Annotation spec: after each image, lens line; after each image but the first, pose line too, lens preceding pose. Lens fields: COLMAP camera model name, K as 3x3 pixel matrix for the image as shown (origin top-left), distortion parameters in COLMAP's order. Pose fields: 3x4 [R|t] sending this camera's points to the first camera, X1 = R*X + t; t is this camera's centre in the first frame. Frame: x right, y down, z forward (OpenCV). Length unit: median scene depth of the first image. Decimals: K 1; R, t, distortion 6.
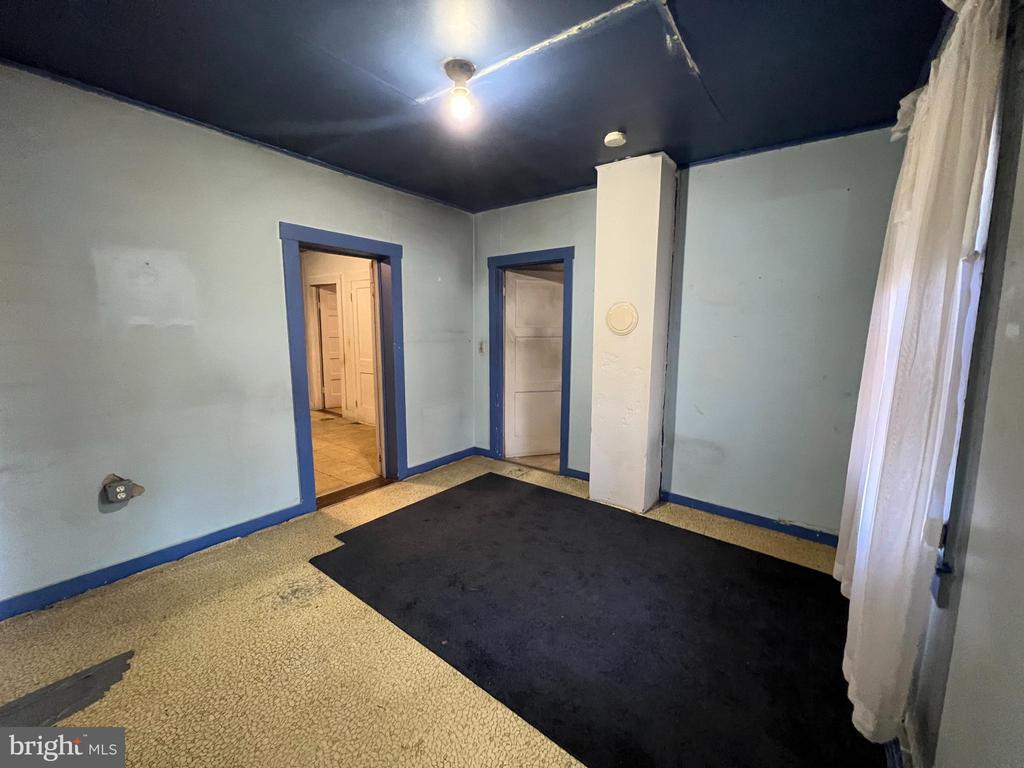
lens RADIAL K [[410.1, 0, 512.7], [0, 410.1, 383.0], [0, 0, 1]] dist [0.001796, -0.000708]
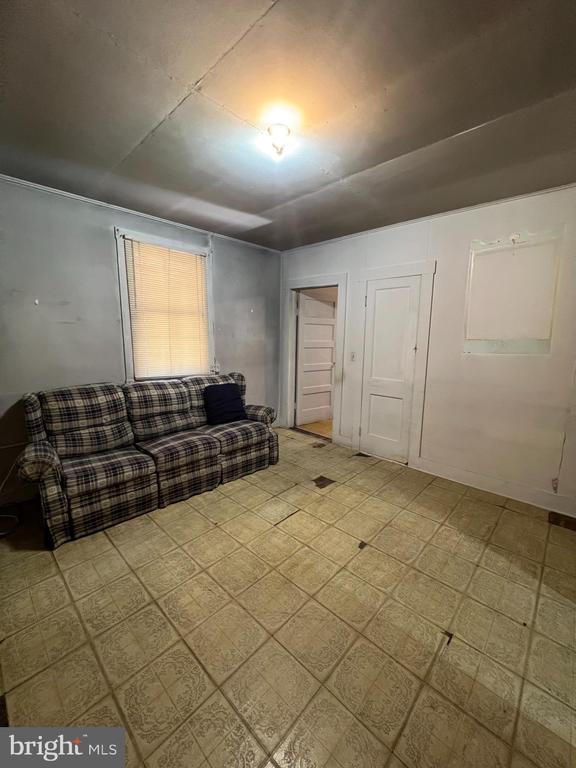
lens RADIAL K [[307.6, 0, 288.3], [0, 307.6, 384.2], [0, 0, 1]] dist [0.001796, -0.000708]
pose [[0.993647, 0.026696, -0.109333, -0.420597], [-0.023080, 0.999148, 0.034208, -0.056373], [0.110153, -0.031467, 0.993416, 0.336680]]
